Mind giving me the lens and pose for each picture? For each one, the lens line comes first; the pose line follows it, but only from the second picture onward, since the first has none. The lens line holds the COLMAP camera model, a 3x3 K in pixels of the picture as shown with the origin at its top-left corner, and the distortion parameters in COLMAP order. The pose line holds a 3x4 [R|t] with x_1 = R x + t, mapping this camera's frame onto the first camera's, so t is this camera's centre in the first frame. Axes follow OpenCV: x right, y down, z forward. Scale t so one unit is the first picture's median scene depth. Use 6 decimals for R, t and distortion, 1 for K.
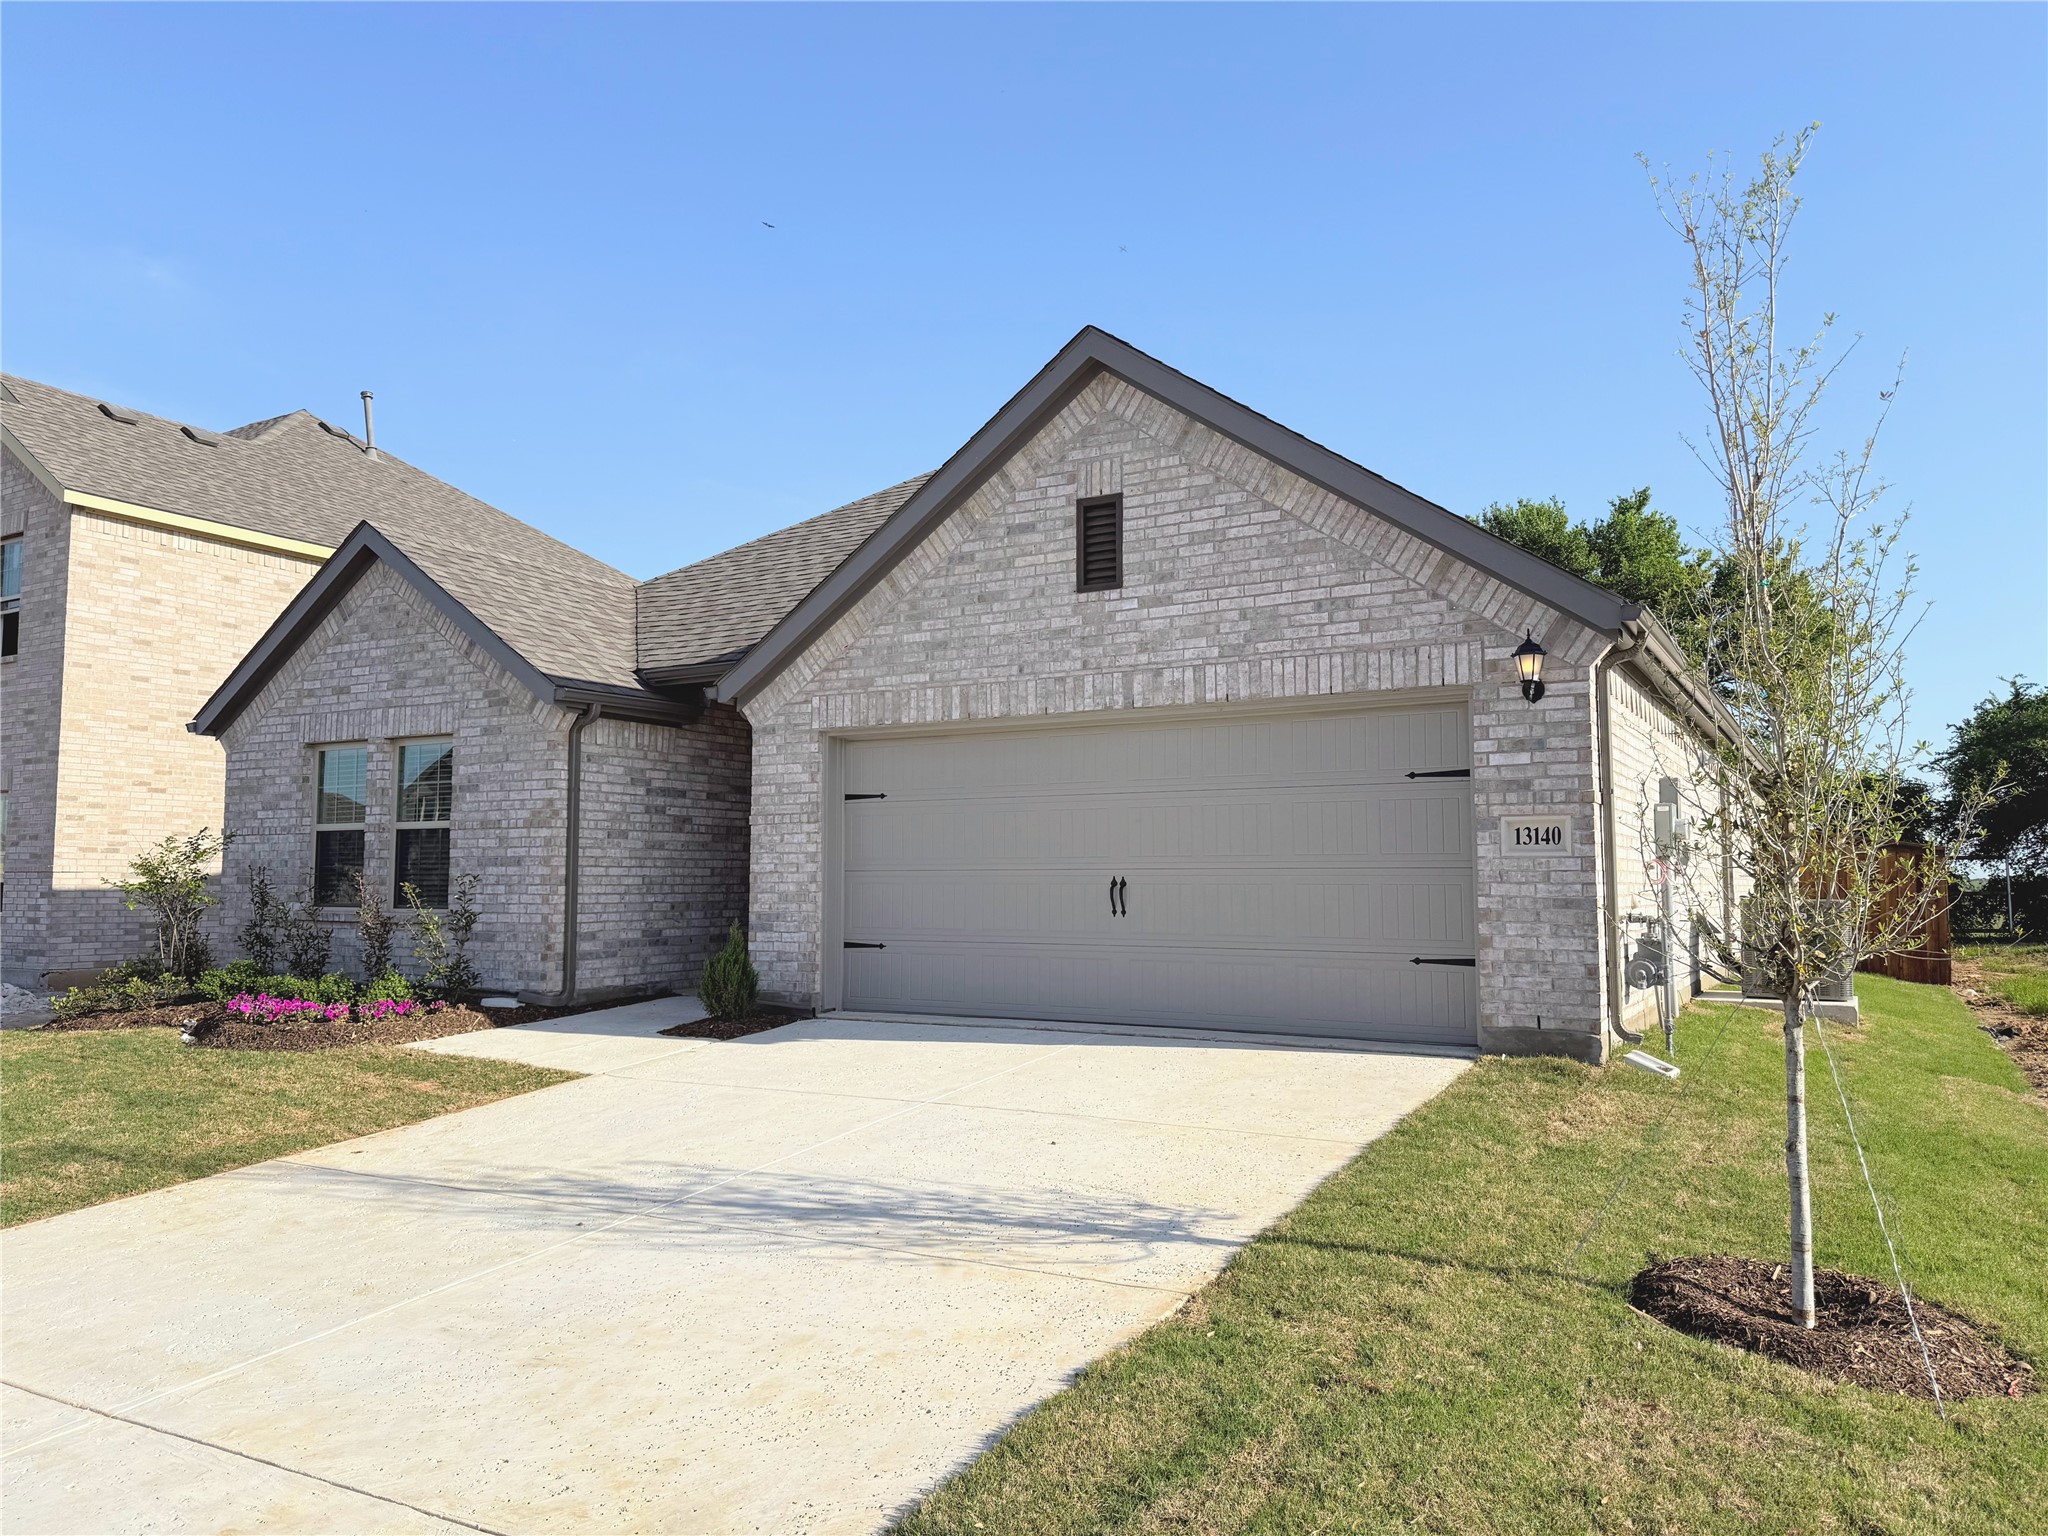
lens RADIAL K [[1416.7, 0, 1076.0], [0, 1416.7, 774.9], [0, 0, 1]] dist [0.102329, -0.135242]
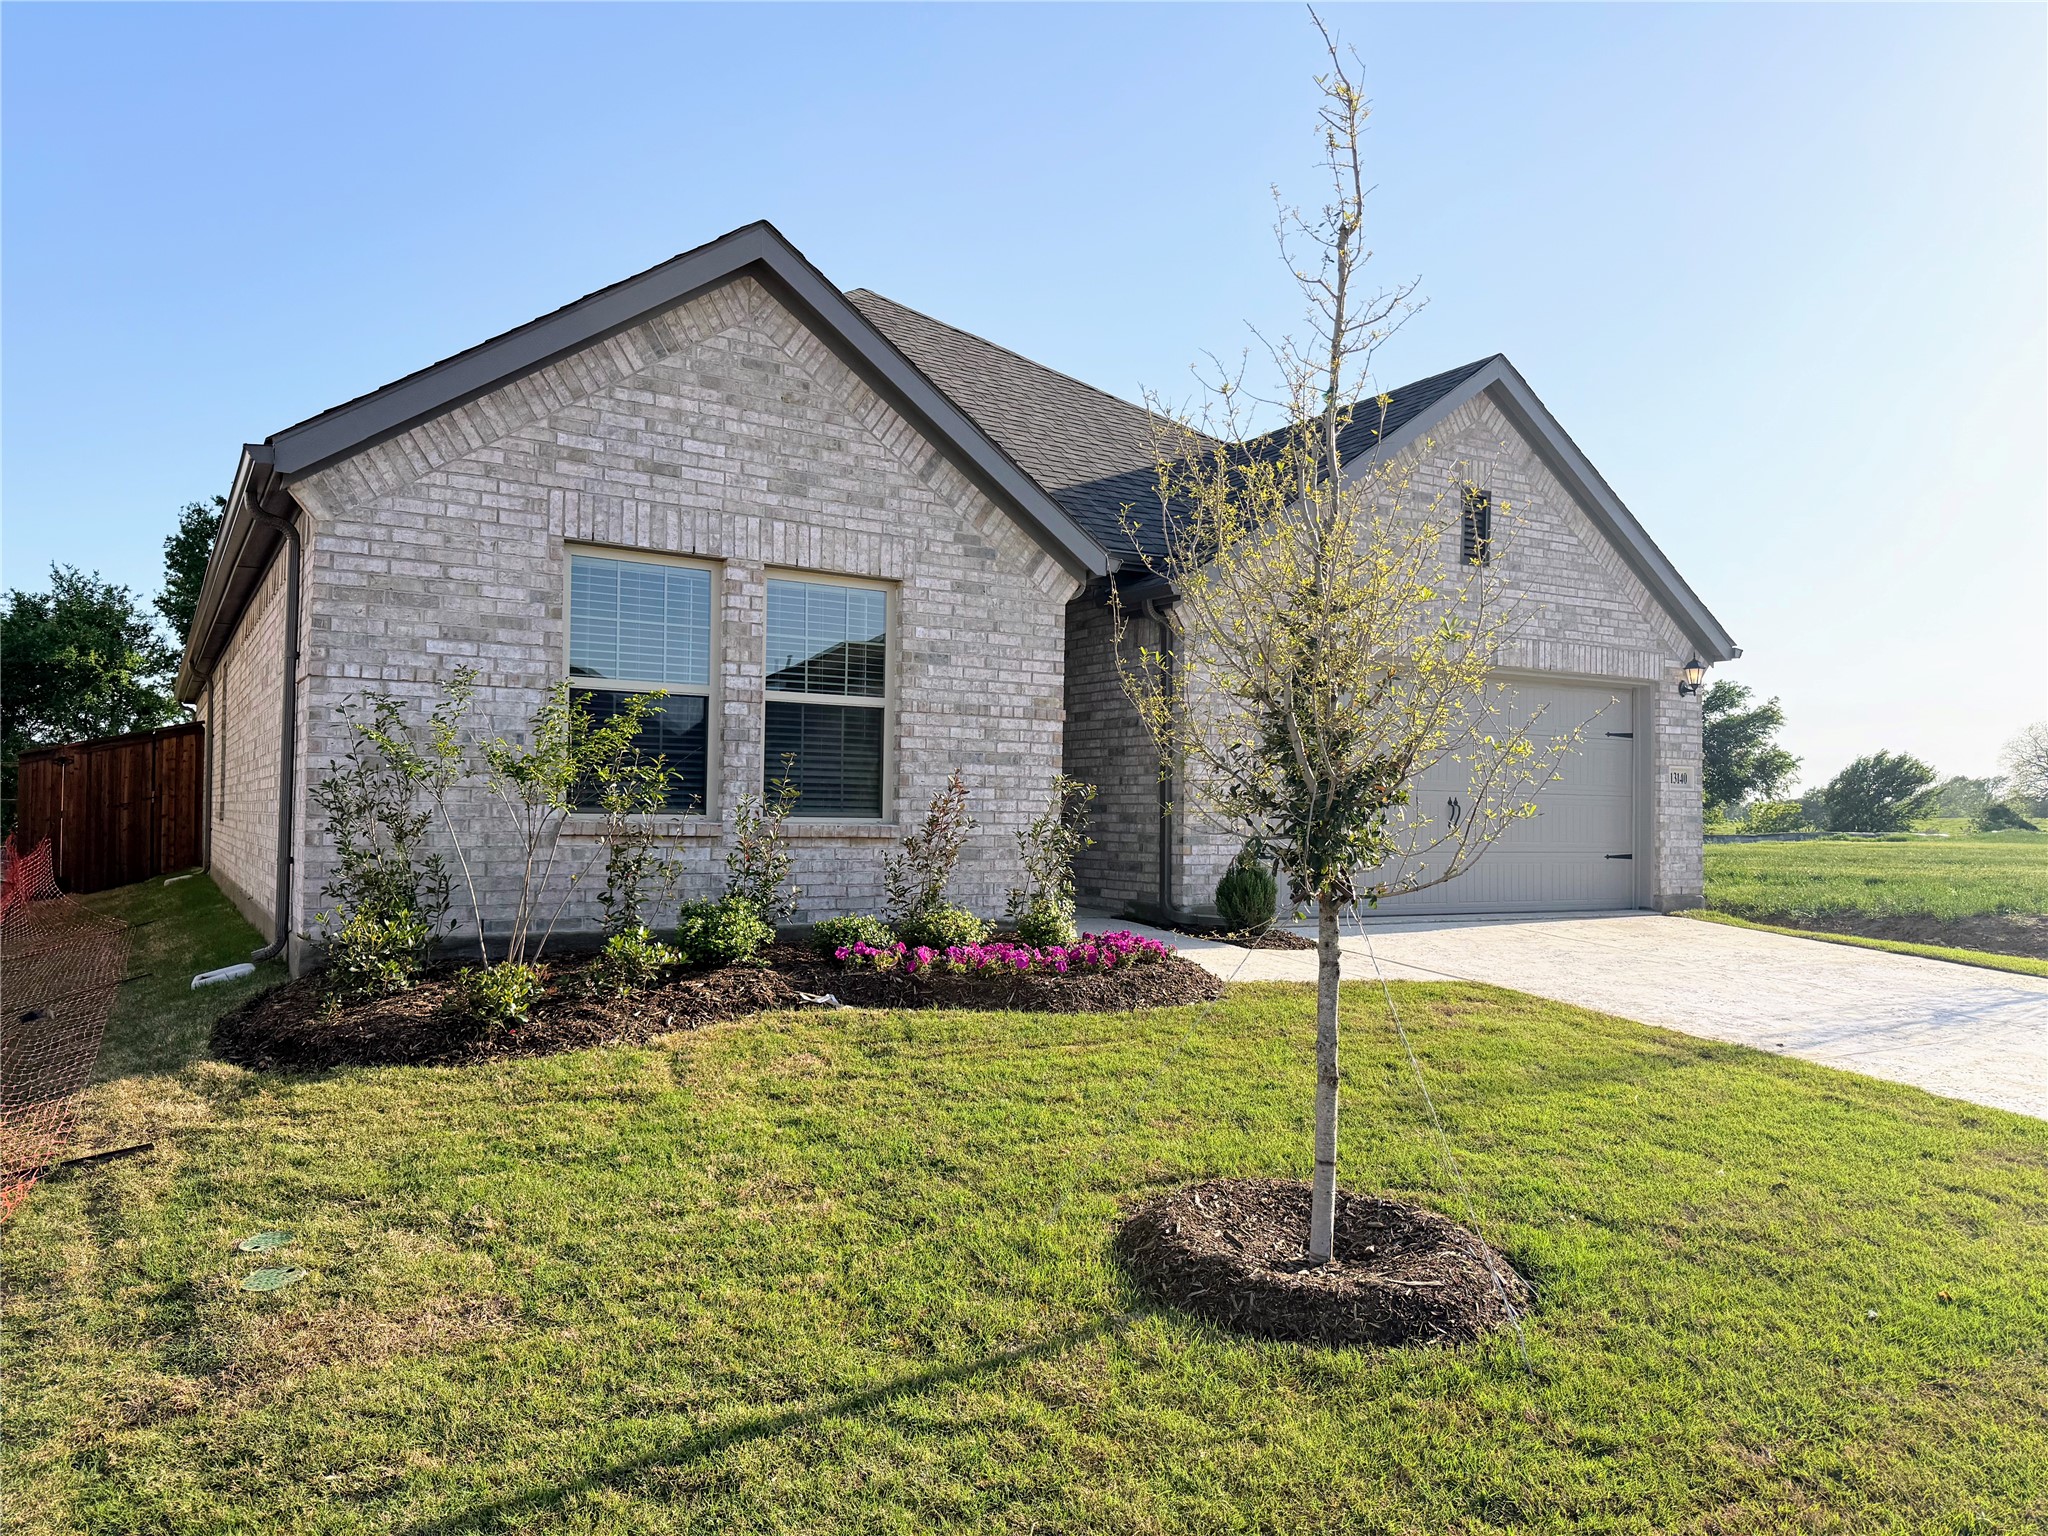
lens RADIAL K [[1416.7, 0, 1055.2], [0, 1416.7, 772.9], [0, 0, 1]] dist [0.102329, -0.135242]
pose [[0.491189, 0.030175, 0.870530, -1.188404], [-0.086550, 0.996145, 0.014306, 0.060642], [-0.866742, -0.082371, 0.491907, 0.658260]]
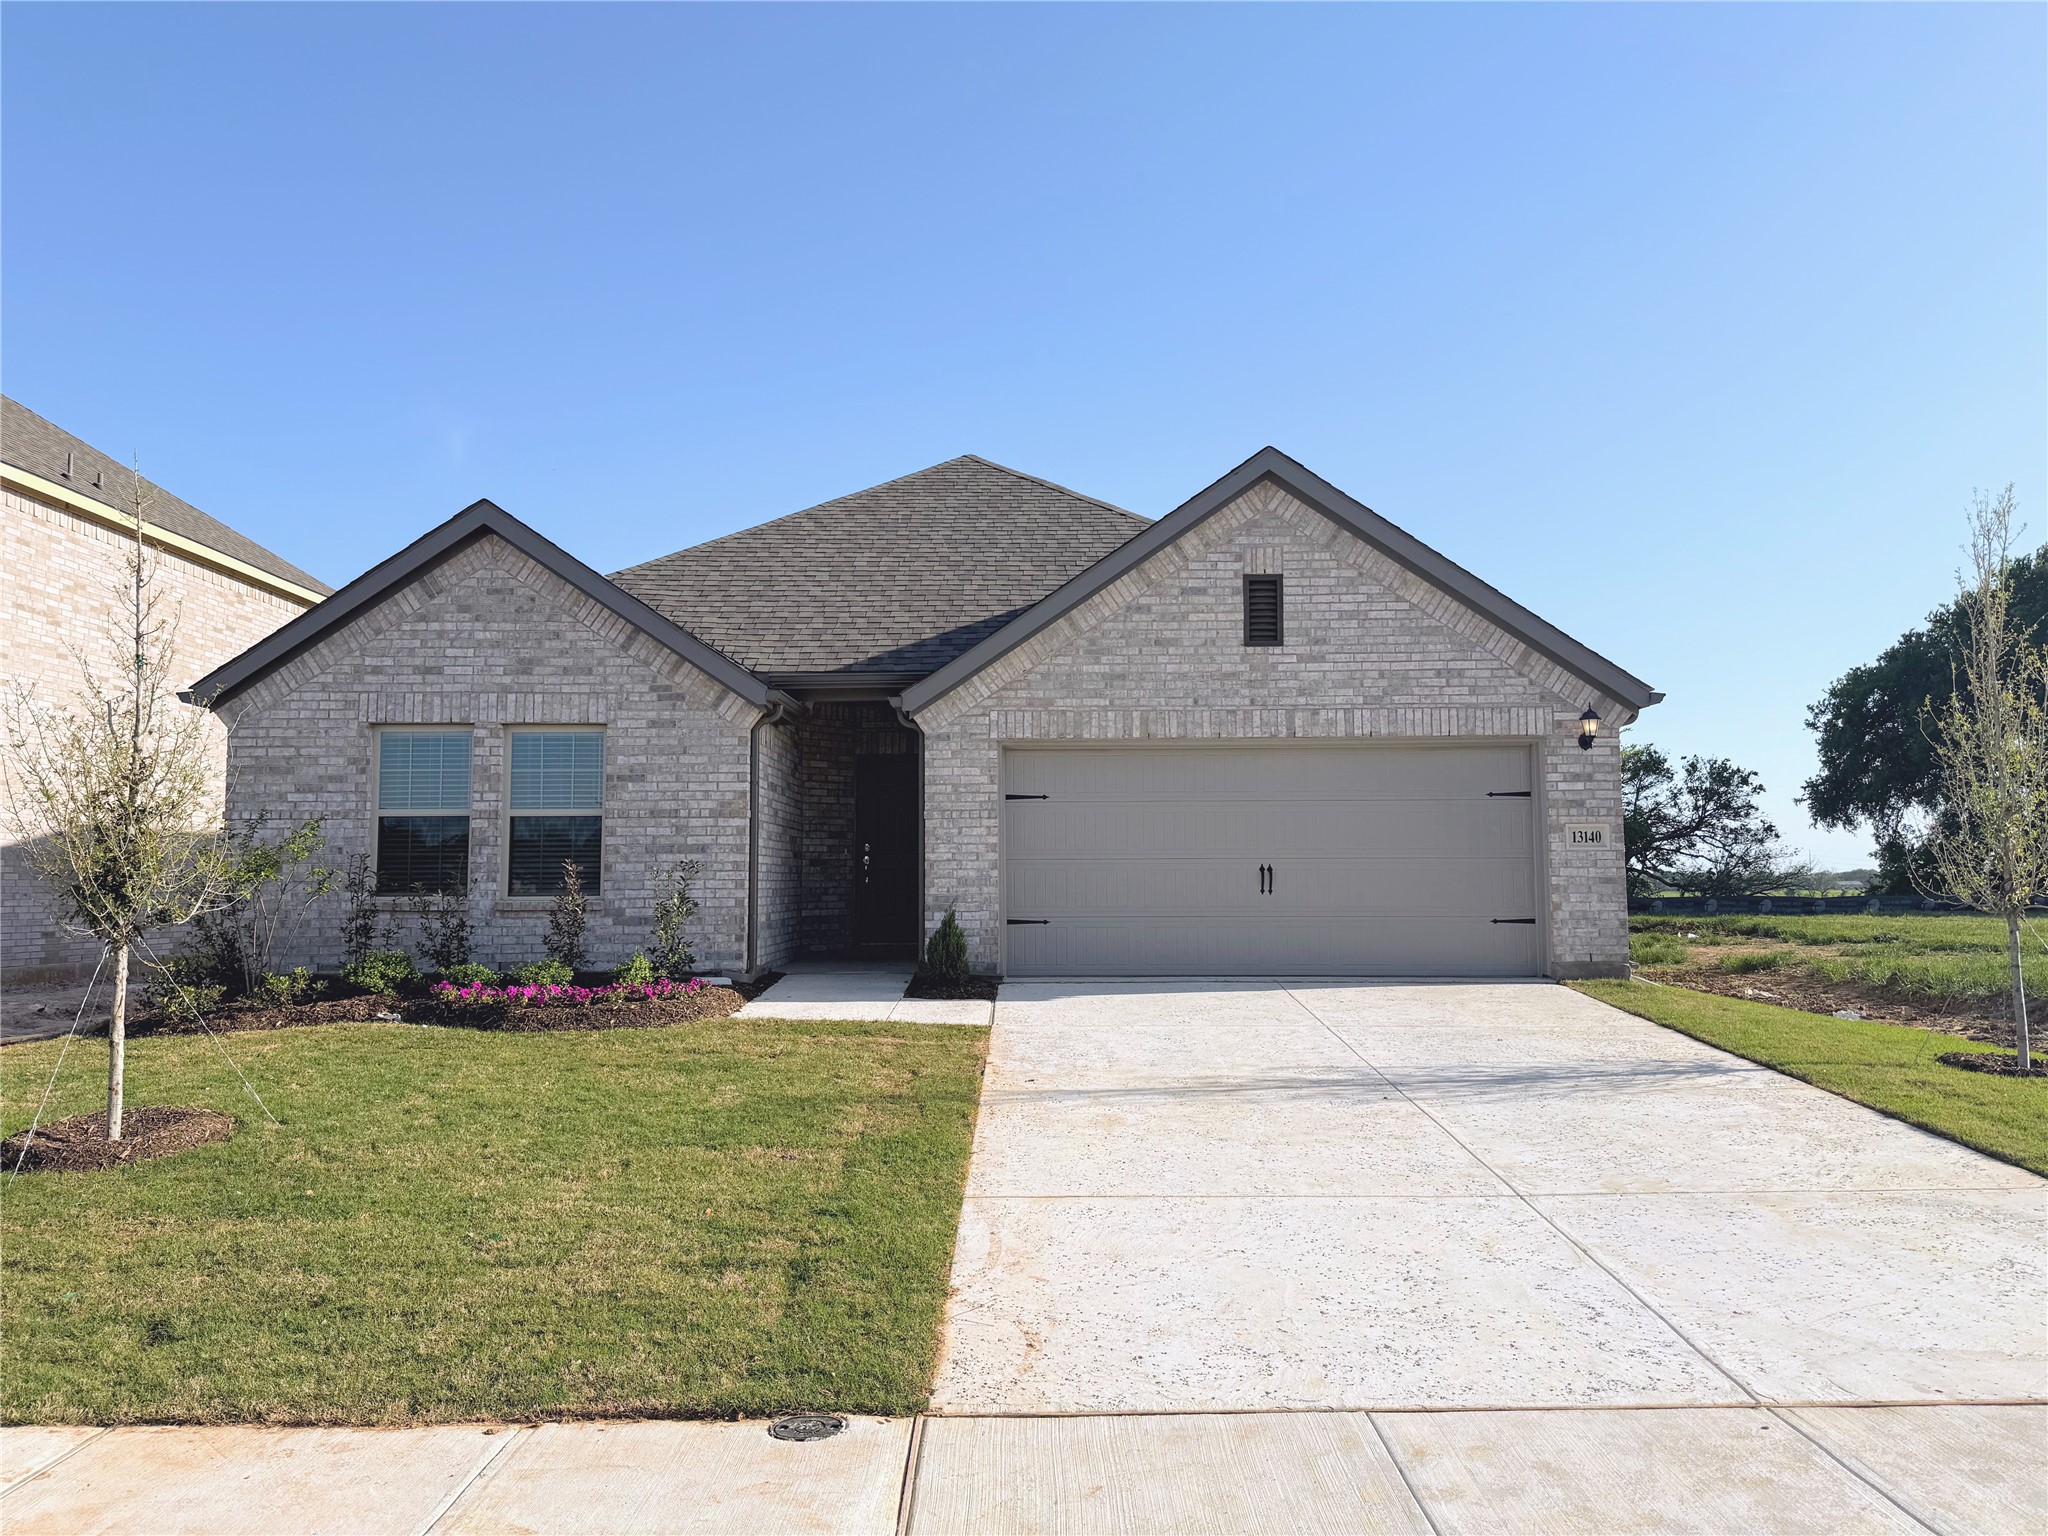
lens RADIAL K [[1416.7, 0, 1060.4], [0, 1416.7, 782.0], [0, 0, 1]] dist [0.102329, -0.135242]
pose [[0.871676, 0.032561, 0.489000, -0.751975], [-0.032603, 0.999433, -0.008433, 0.012408], [-0.488998, -0.008592, 0.872243, -0.053552]]
